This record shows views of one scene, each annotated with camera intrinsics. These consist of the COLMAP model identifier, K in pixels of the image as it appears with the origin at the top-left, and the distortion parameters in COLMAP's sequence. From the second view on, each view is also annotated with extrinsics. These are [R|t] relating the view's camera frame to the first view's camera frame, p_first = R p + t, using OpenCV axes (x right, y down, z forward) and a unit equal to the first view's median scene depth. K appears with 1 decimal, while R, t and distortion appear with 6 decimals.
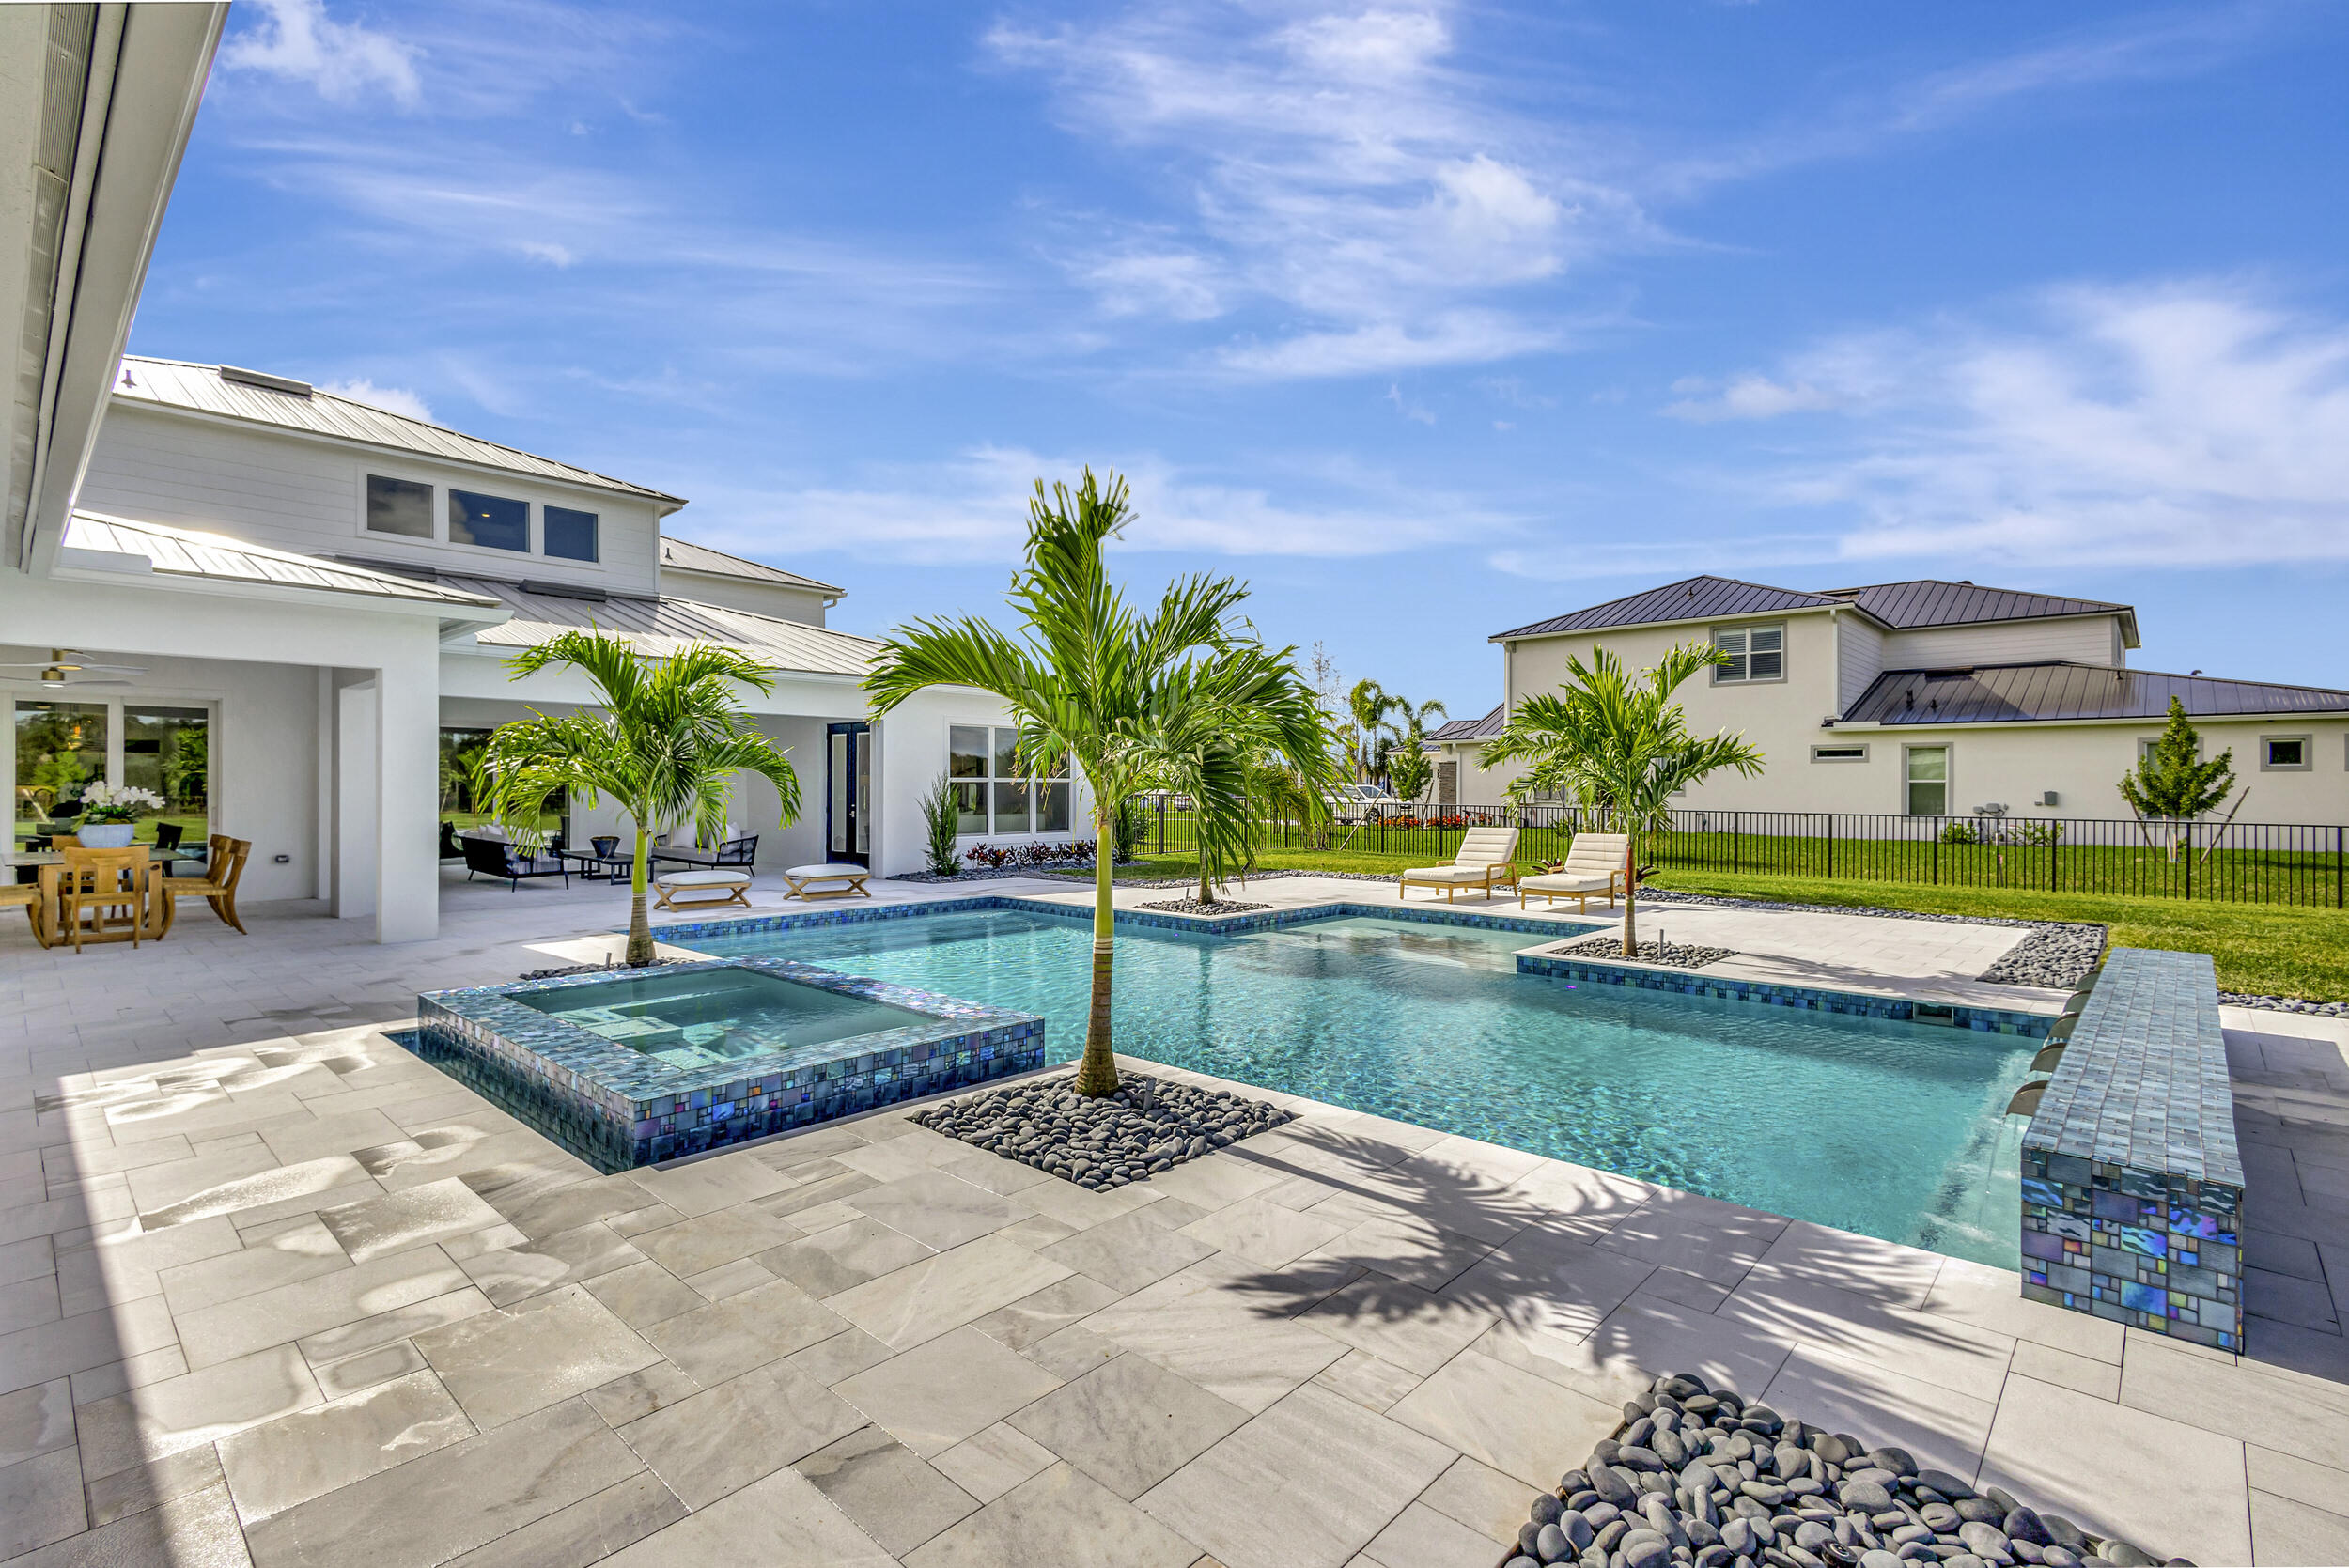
lens RADIAL K [[1072.9, 0, 1157.2], [0, 1072.9, 773.0], [0, 0, 1]] dist [0.002273, 0.000333]
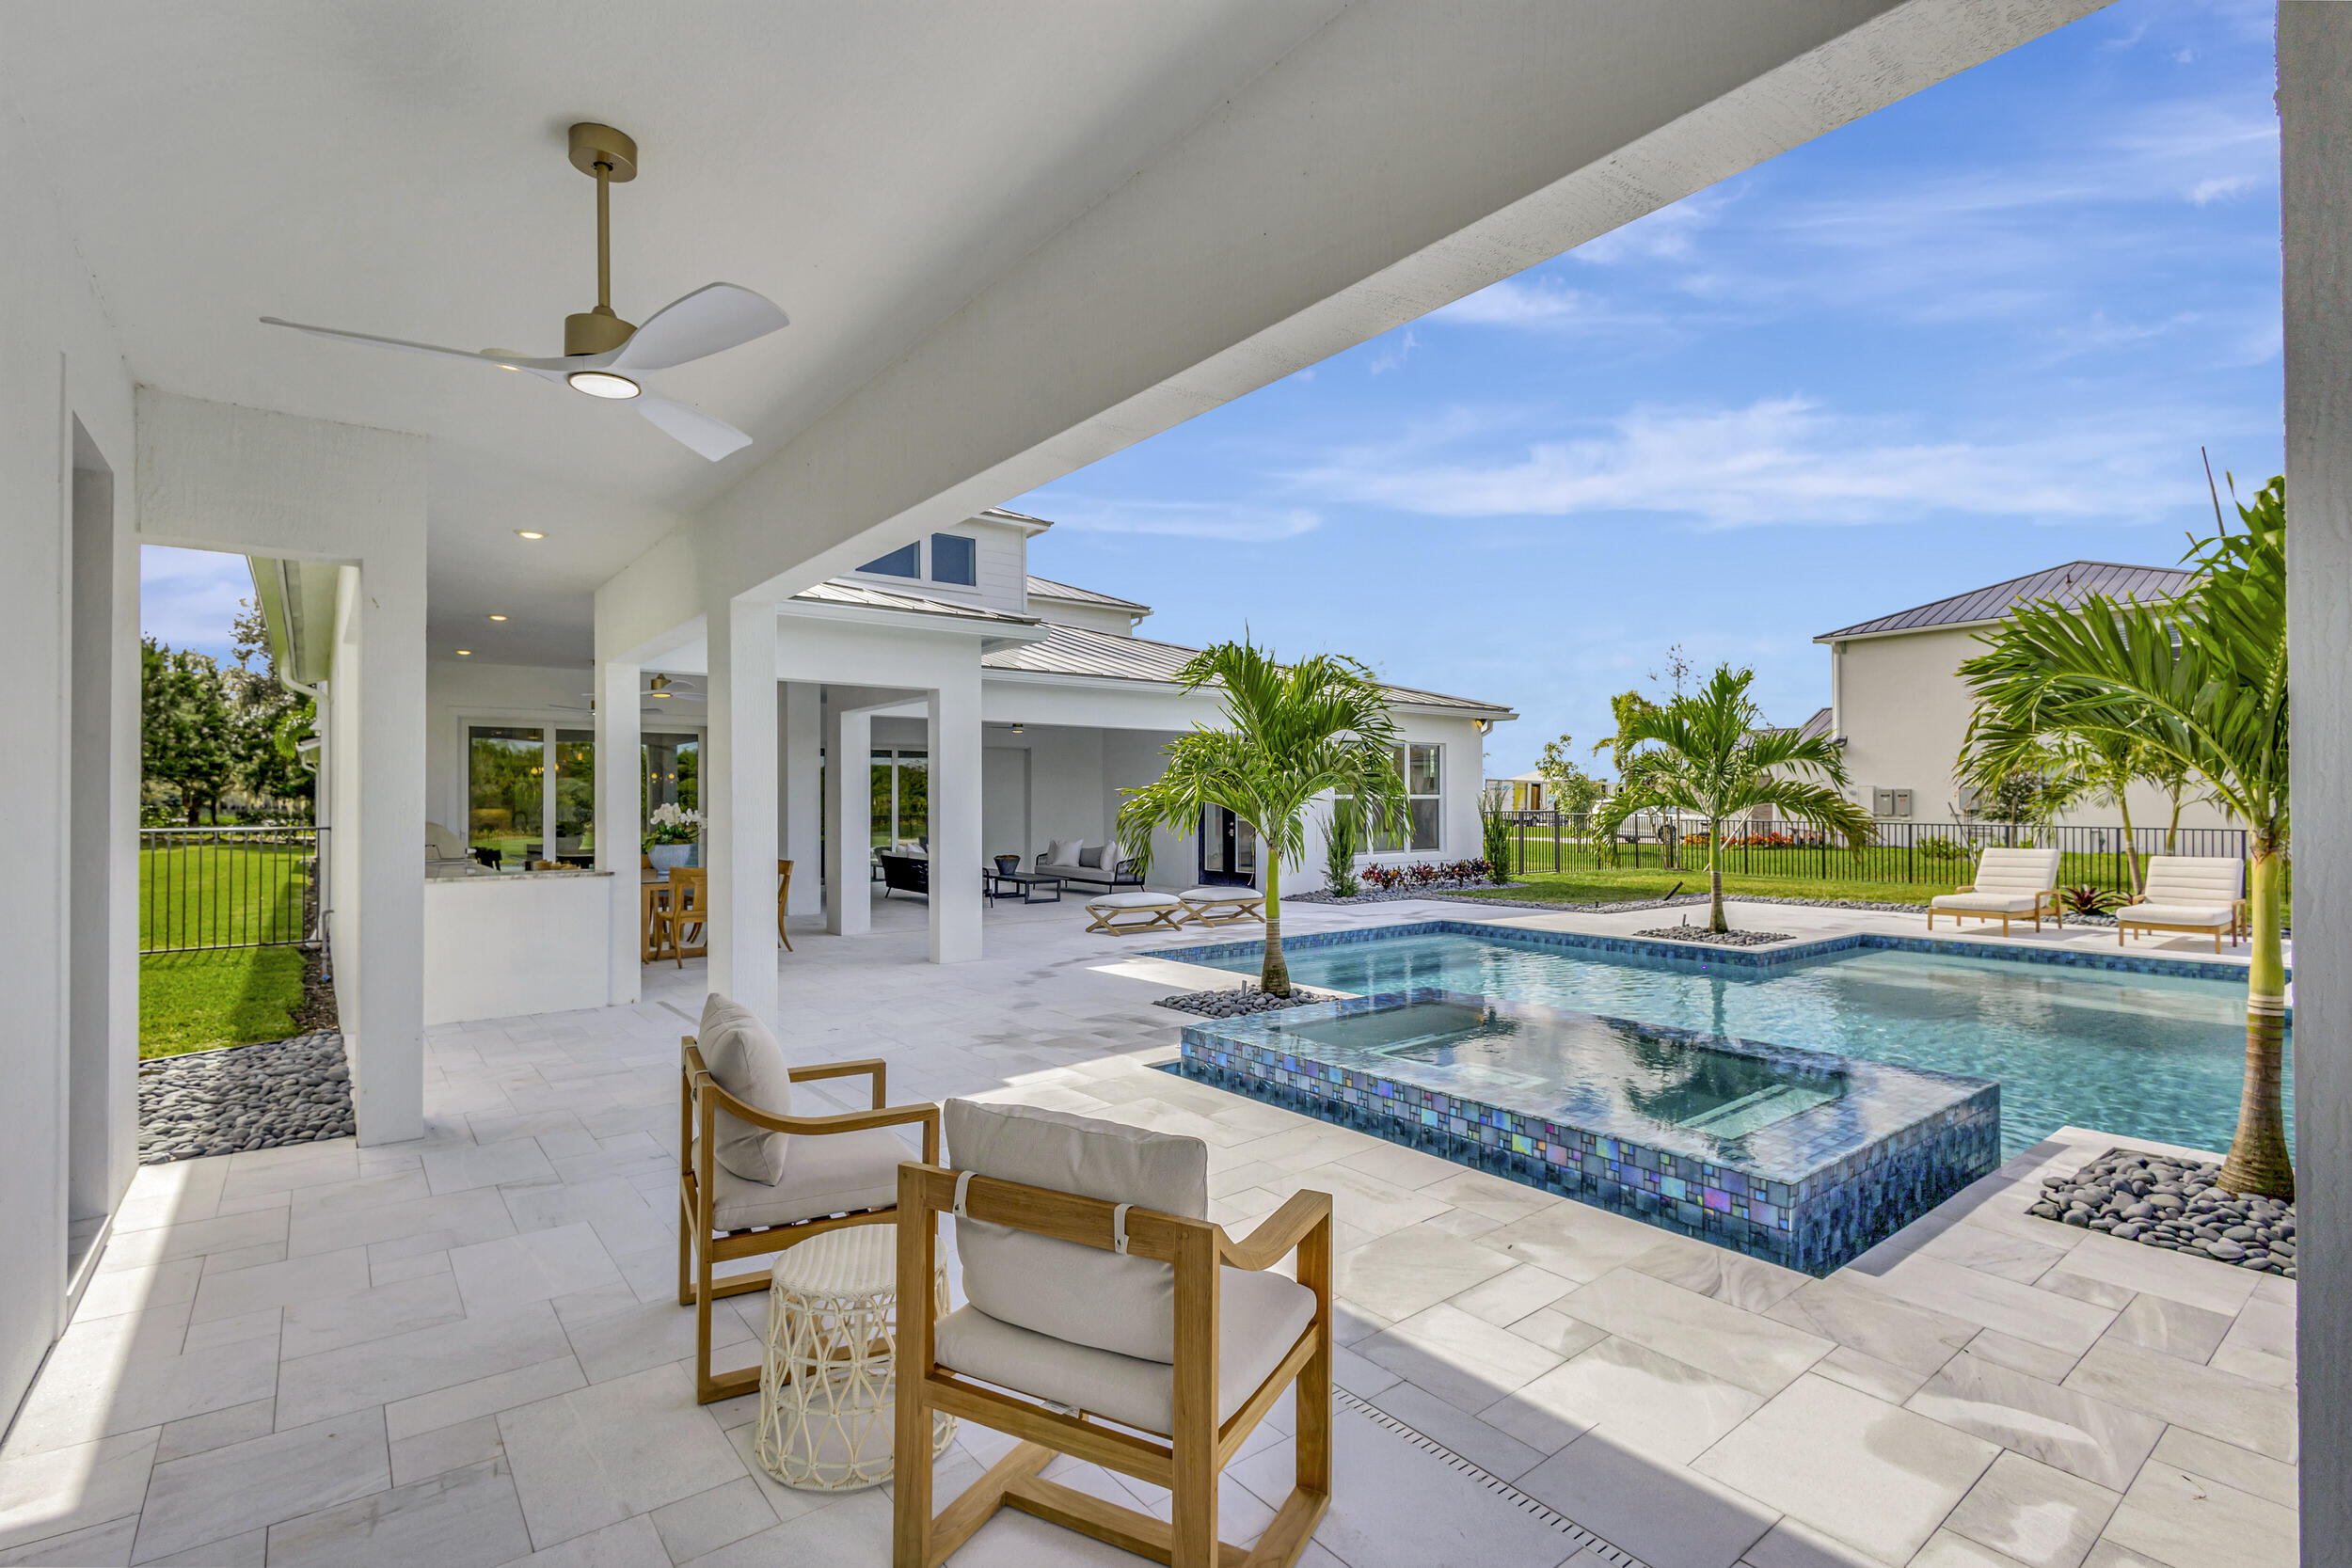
lens RADIAL K [[1075.4, 0, 1176.0], [0, 1075.4, 784.0], [0, 0, 1]] dist [0.003723, 0.000309]
pose [[0.988351, -0.006935, -0.152034, -0.198559], [0.006241, 0.999968, -0.005042, -0.001599], [0.152065, 0.004034, 0.988362, 0.020045]]
